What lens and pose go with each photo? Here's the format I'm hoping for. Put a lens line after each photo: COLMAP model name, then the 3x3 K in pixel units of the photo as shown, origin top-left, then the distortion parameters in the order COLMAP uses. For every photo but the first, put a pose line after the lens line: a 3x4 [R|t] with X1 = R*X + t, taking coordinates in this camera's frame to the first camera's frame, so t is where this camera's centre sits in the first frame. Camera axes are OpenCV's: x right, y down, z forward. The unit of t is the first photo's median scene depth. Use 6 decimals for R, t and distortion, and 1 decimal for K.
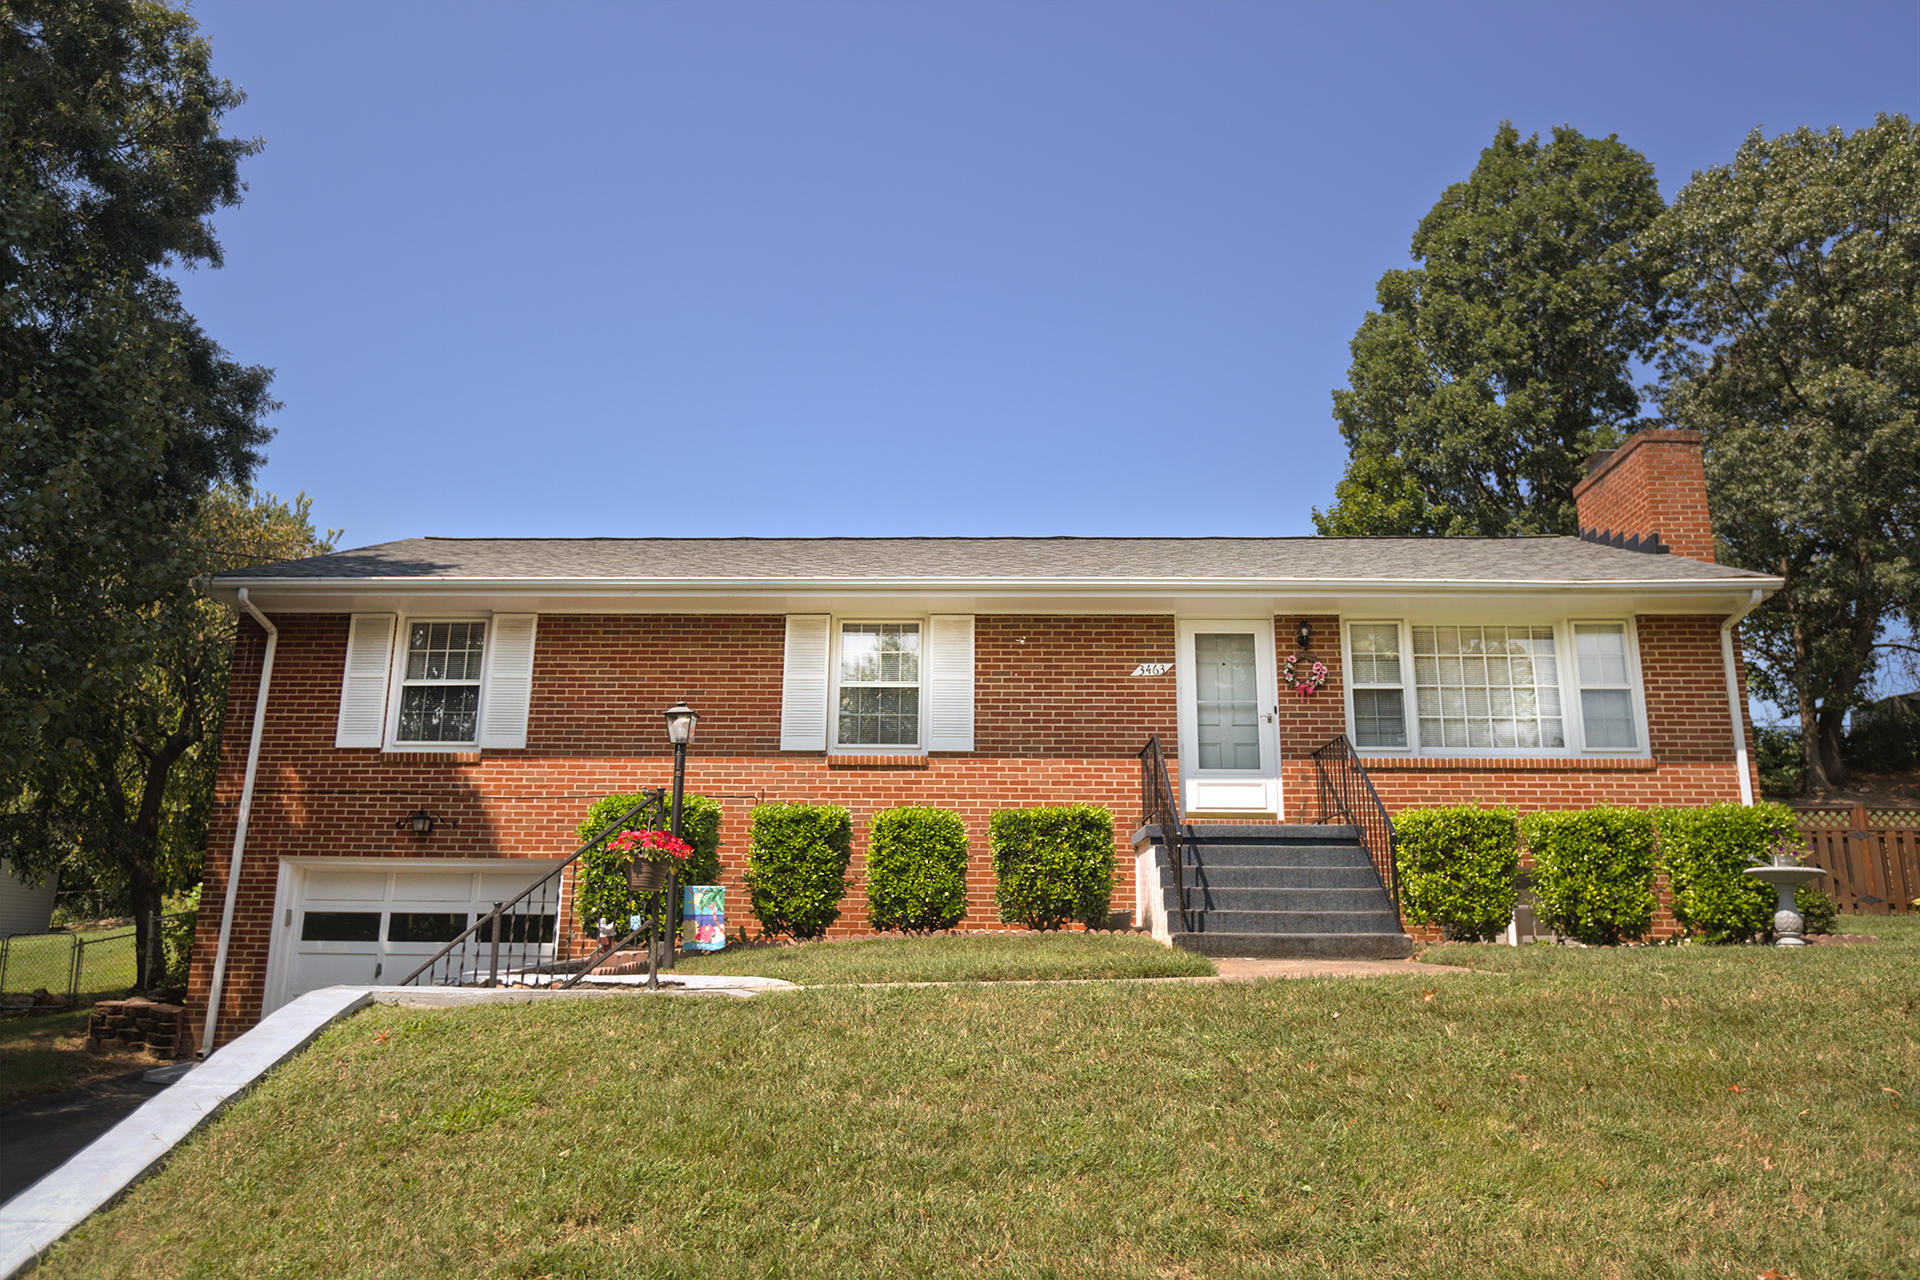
lens RADIAL K [[1401.8, 0, 960.0], [0, 1401.8, 631.7], [0, 0, 1]] dist [0.002841, 0.003333]
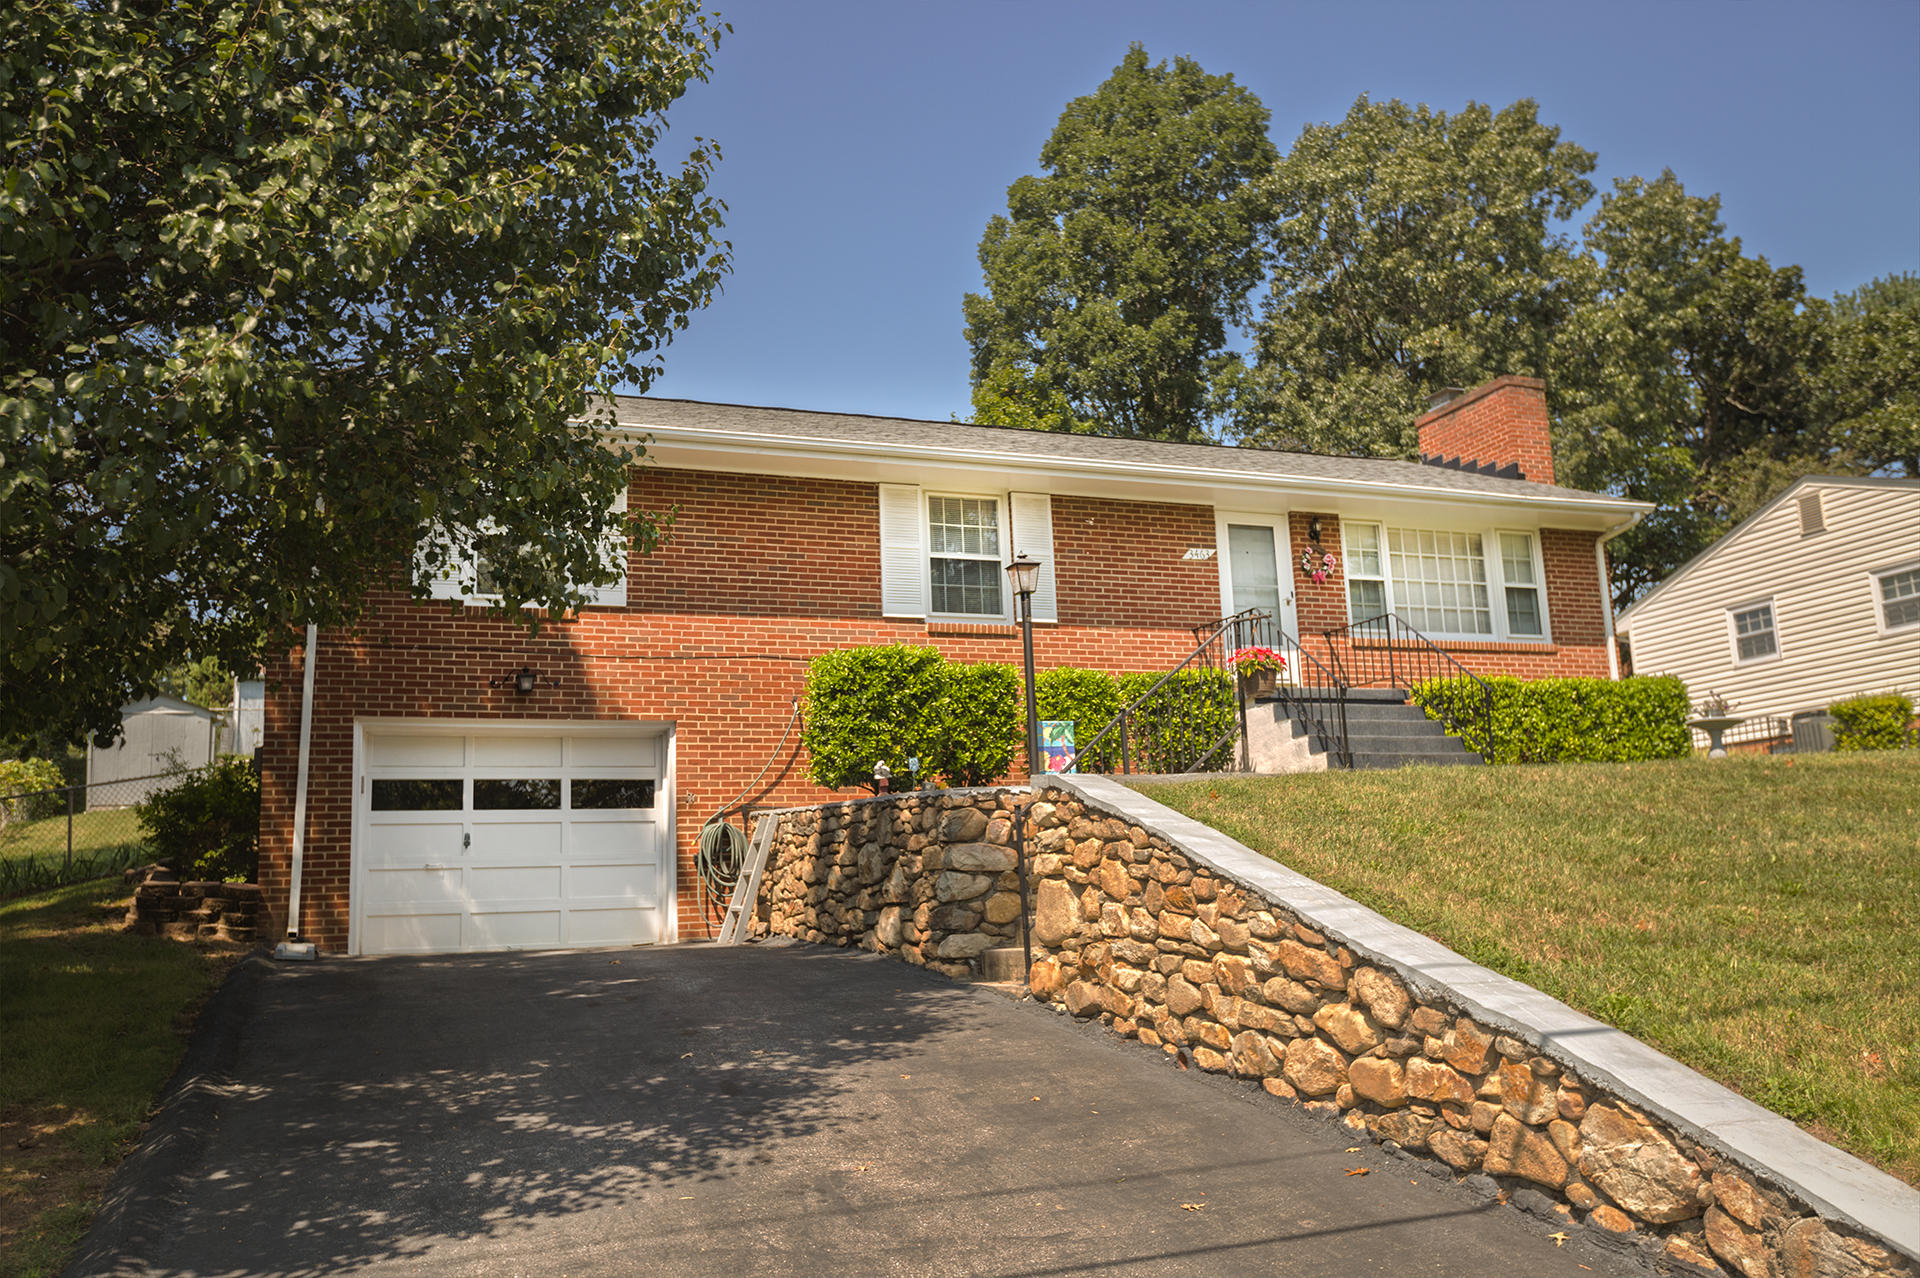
lens RADIAL K [[1609.0, 0, 962.3], [0, 1609.0, 643.3], [0, 0, 1]] dist [0.006654, 0.000300]
pose [[0.915059, 0.024636, 0.402568, -0.541019], [-0.048319, 0.997640, 0.048780, 0.044155], [-0.400416, -0.064088, 0.914090, -0.089003]]
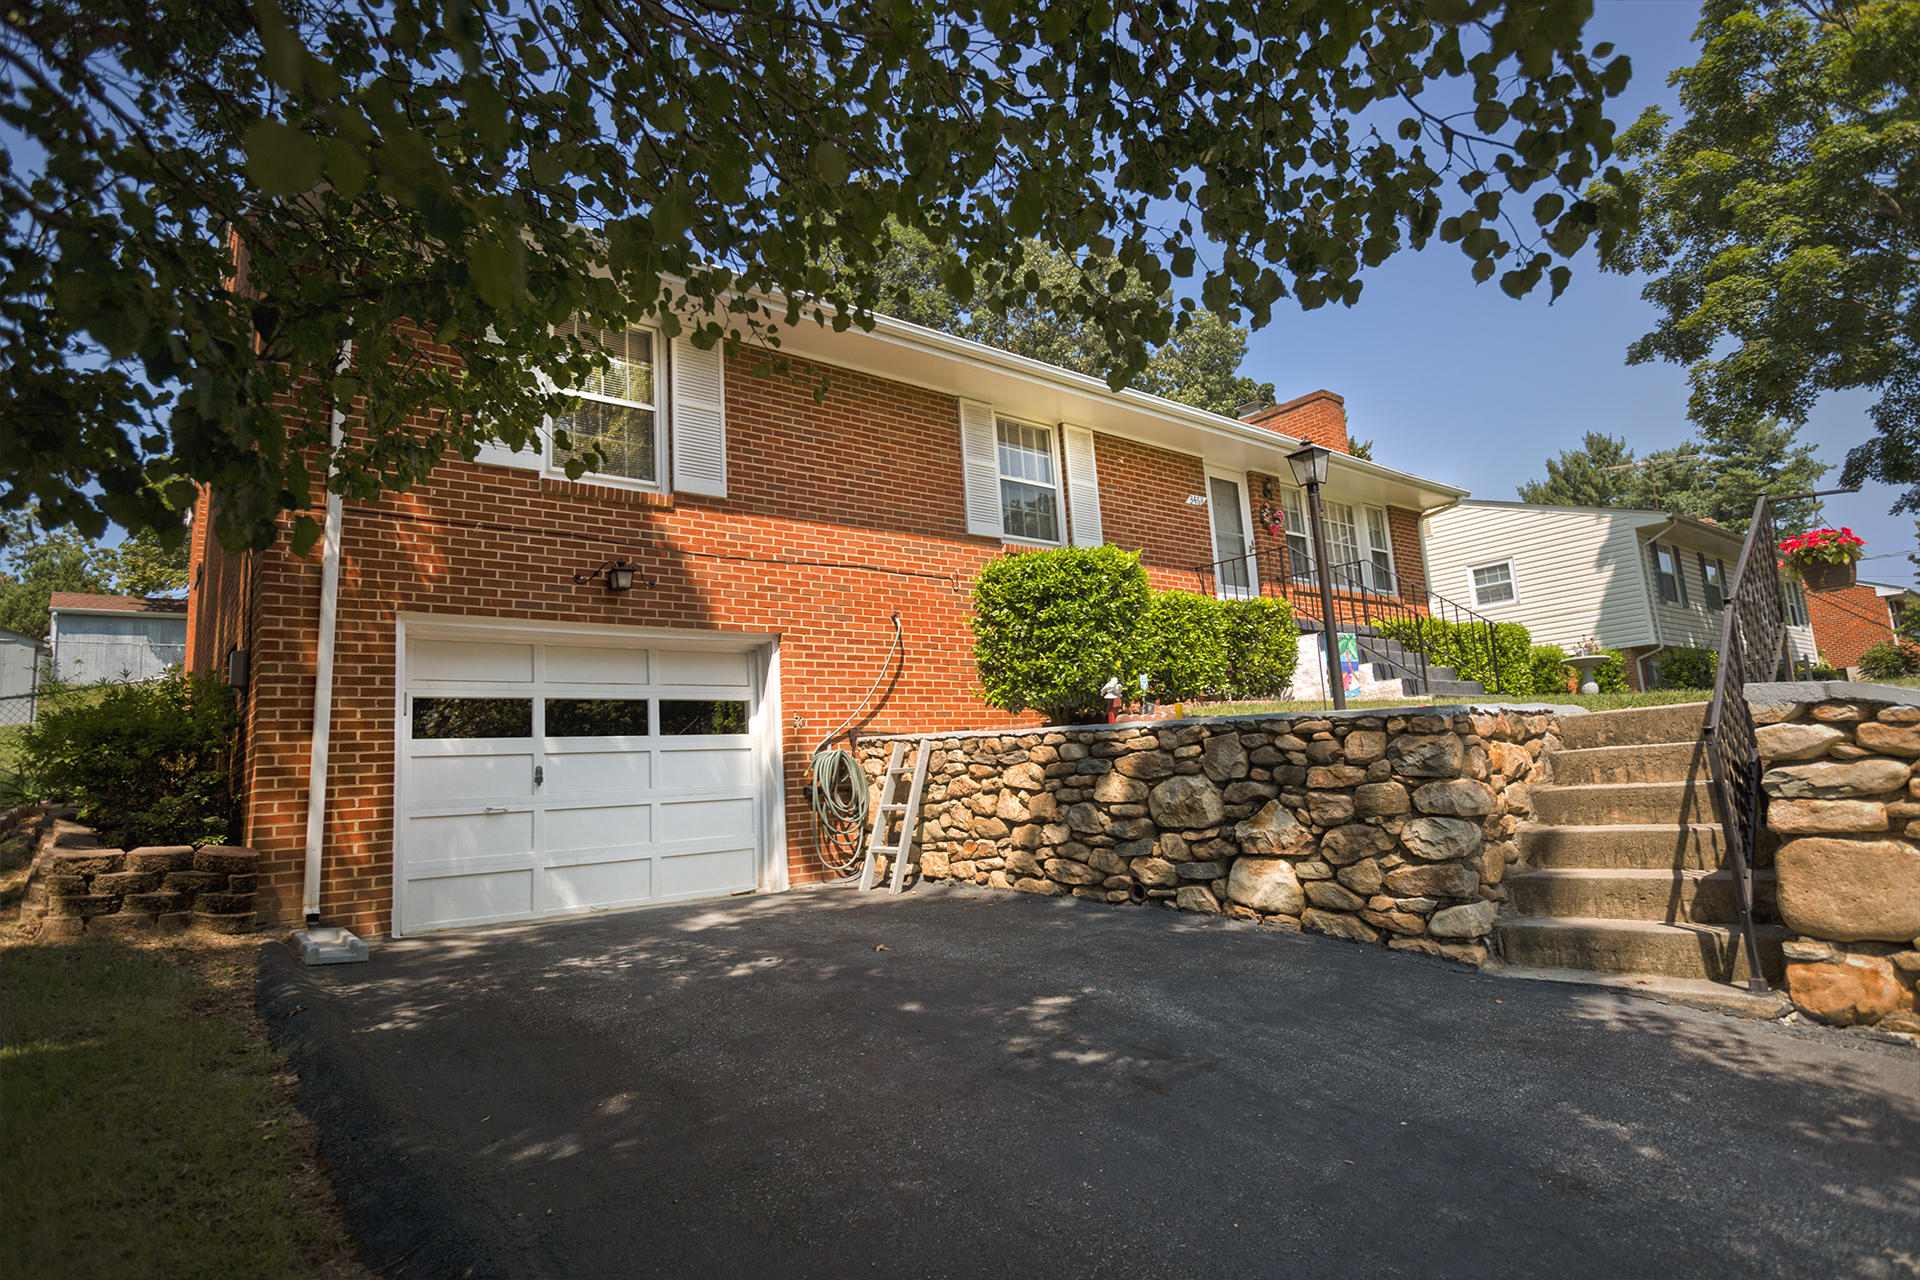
lens RADIAL K [[1040.4, 0, 951.3], [0, 1040.4, 633.6], [0, 0, 1]] dist [0.004626, 0.001057]
pose [[0.745142, 0.043587, 0.665480, -0.612047], [-0.088561, 0.995492, 0.033961, 0.129545], [-0.661000, -0.084242, 0.745642, 0.458356]]
